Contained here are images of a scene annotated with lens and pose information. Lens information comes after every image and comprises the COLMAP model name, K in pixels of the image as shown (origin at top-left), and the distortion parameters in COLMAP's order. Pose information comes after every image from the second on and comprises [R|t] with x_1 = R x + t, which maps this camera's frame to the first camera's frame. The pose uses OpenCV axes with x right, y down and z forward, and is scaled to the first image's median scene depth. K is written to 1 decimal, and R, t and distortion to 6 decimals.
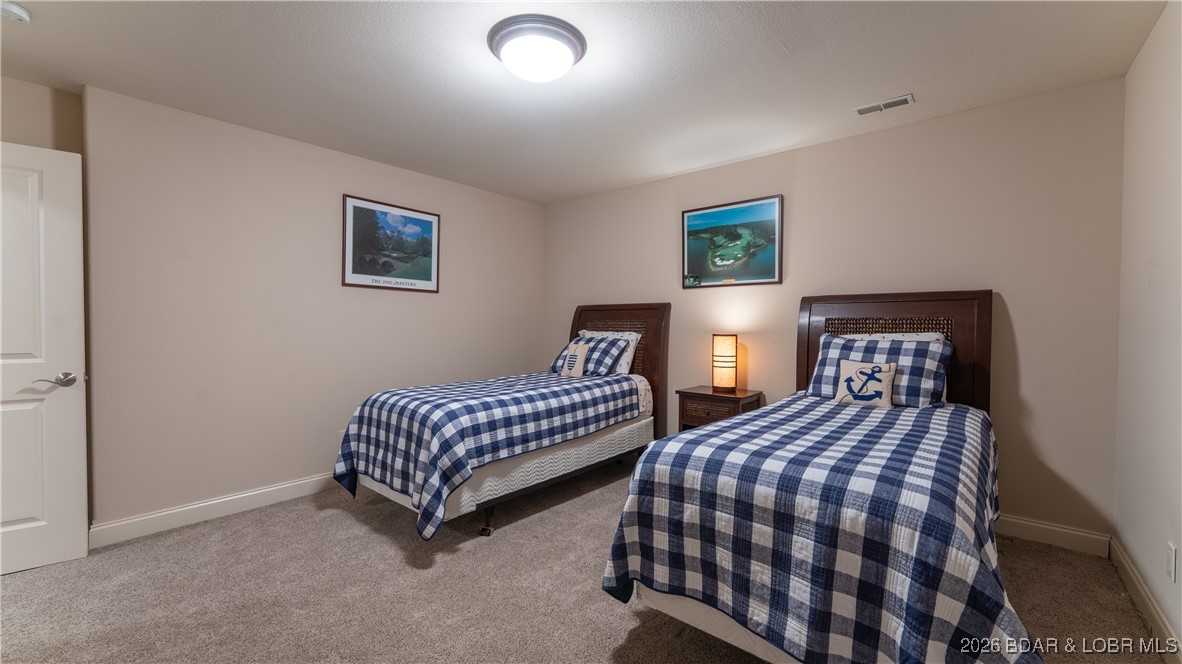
lens RADIAL K [[485.5, 0, 579.6], [0, 485.5, 327.7], [0, 0, 1]] dist [-0.000618, 0.000036]
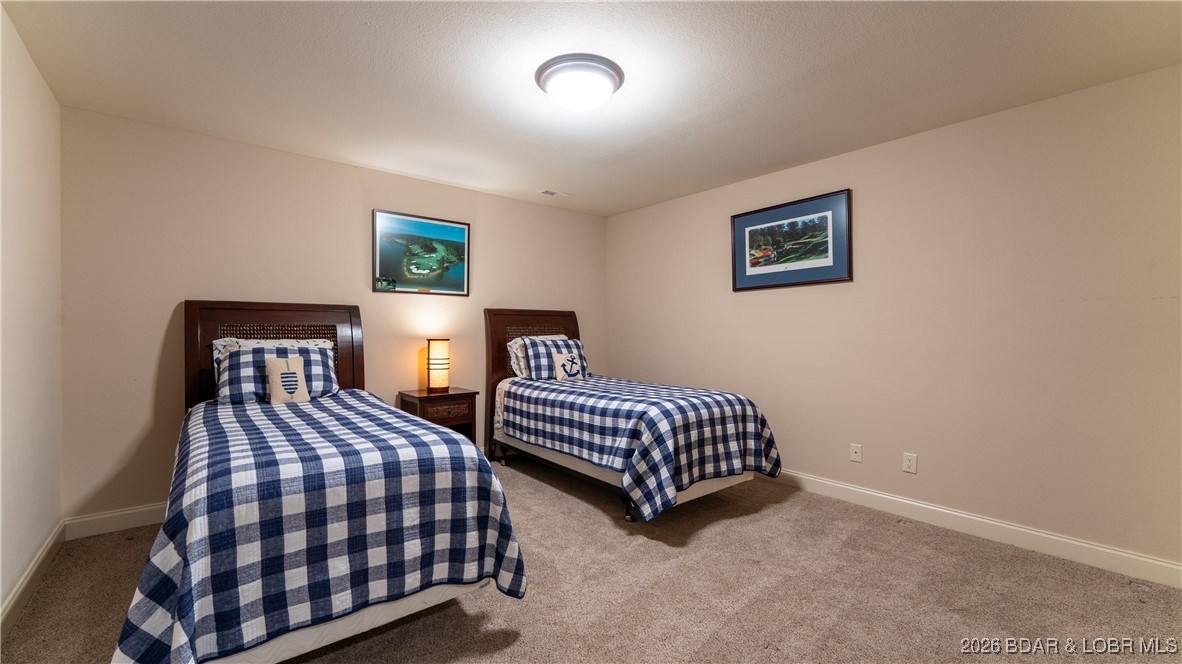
lens RADIAL K [[485.5, 0, 579.6], [0, 485.5, 327.7], [0, 0, 1]] dist [-0.000618, 0.000036]
pose [[0.172077, 0.007393, 0.985056, -0.704529], [0.007260, 0.999935, -0.008773, 0.000575], [-0.985057, 0.008661, 0.172012, 0.491845]]
